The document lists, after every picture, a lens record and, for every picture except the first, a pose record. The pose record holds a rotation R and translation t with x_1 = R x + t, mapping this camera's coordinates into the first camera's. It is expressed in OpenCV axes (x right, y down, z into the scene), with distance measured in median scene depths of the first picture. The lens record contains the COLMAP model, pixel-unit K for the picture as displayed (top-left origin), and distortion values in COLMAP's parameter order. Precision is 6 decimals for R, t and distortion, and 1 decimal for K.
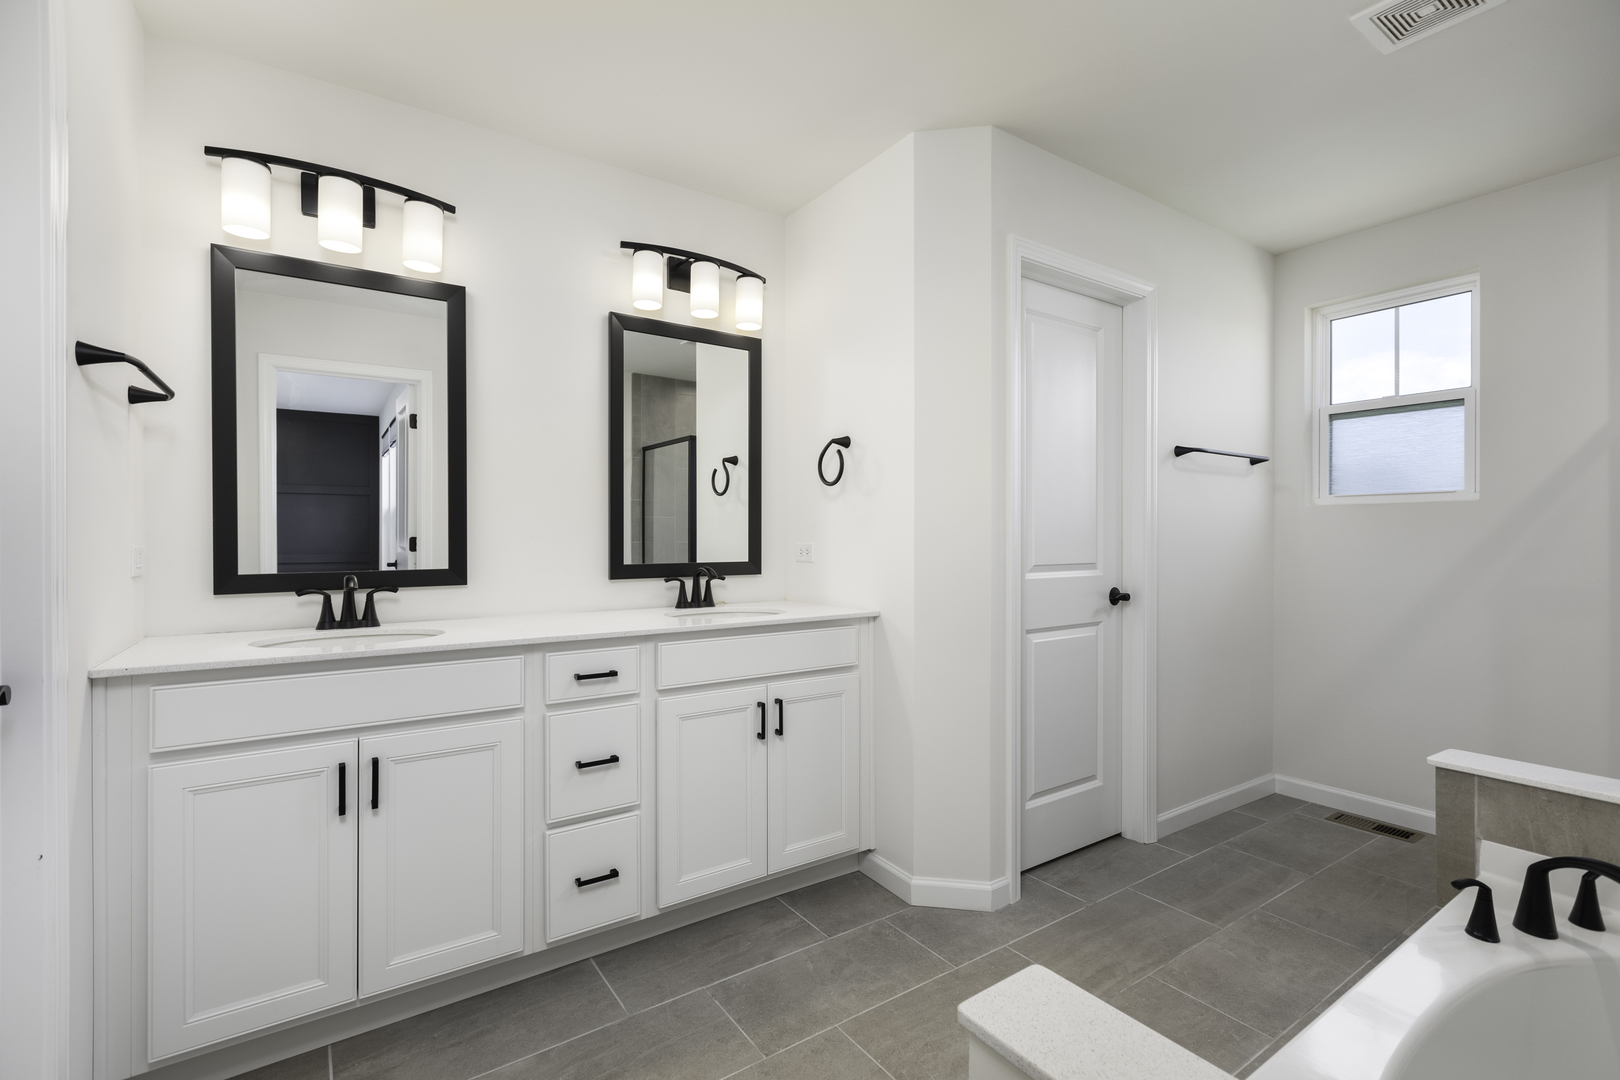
lens RADIAL K [[727.9, 0, 805.4], [0, 727.9, 536.1], [0, 0, 1]] dist [-0.001067, -0.000385]
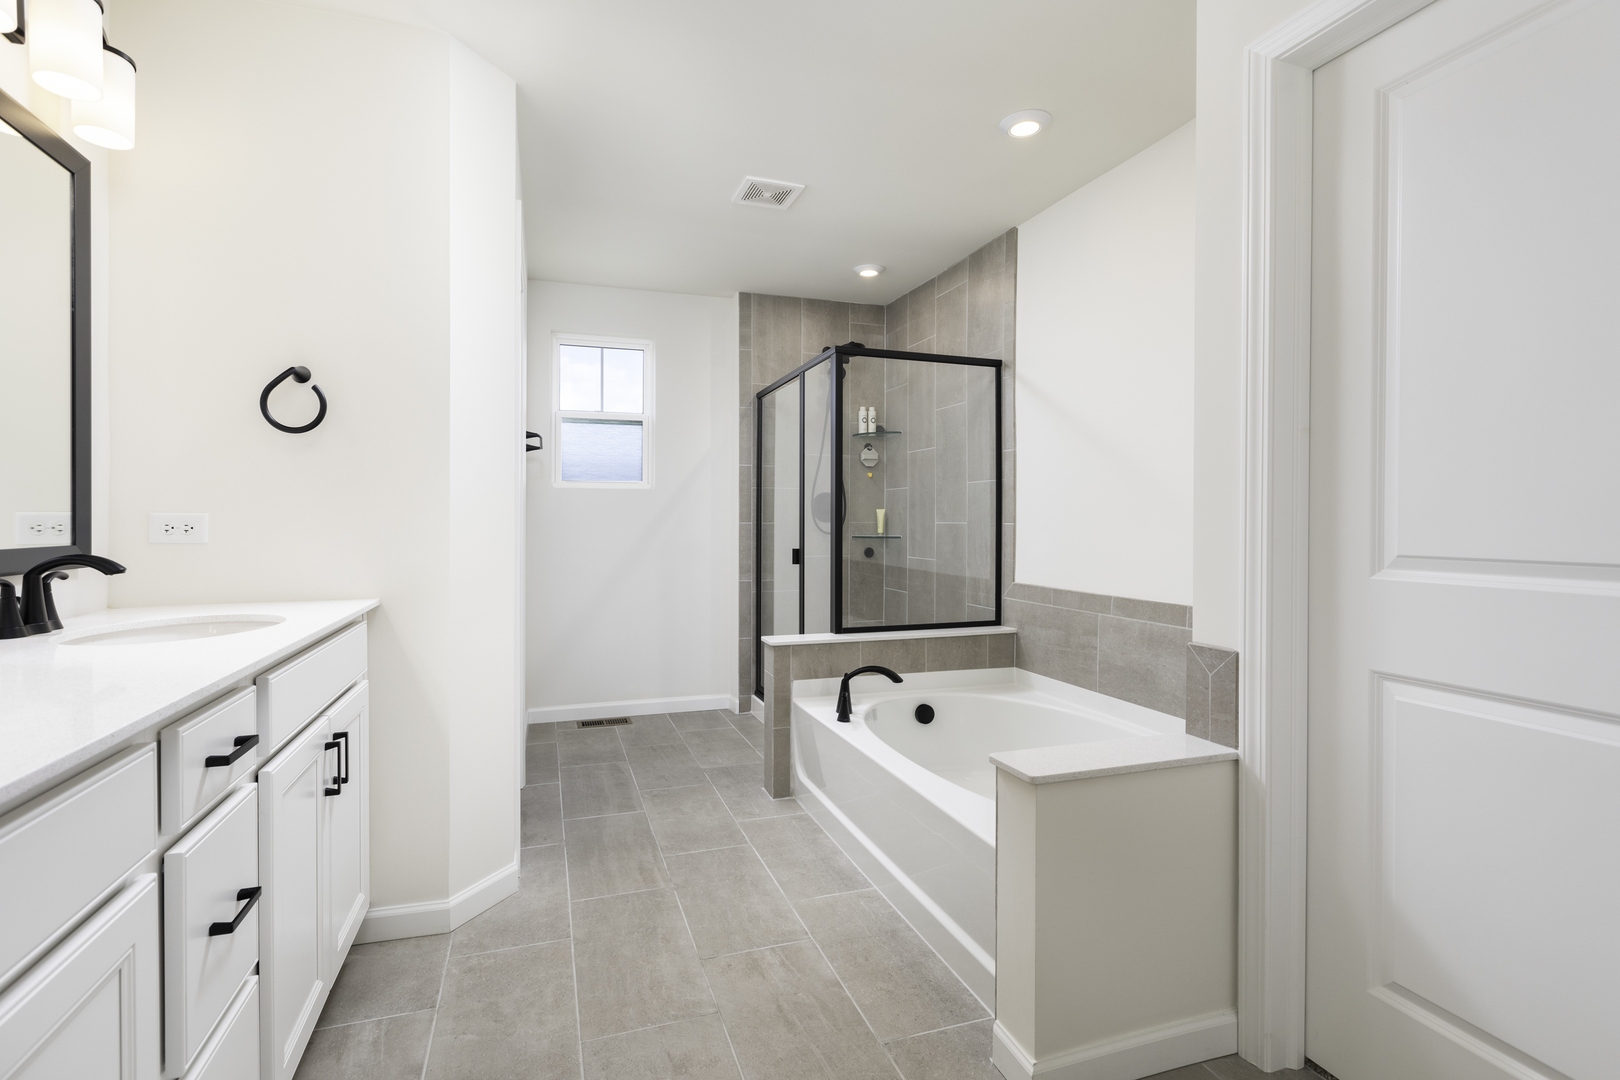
lens RADIAL K [[727.9, 0, 759.9], [0, 727.9, 526.5], [0, 0, 1]] dist [-0.001067, -0.000385]
pose [[0.297125, -0.010768, 0.954778, -0.576438], [-0.001030, 0.999932, 0.011598, 0.013123], [-0.954838, -0.004430, 0.297094, 0.396163]]
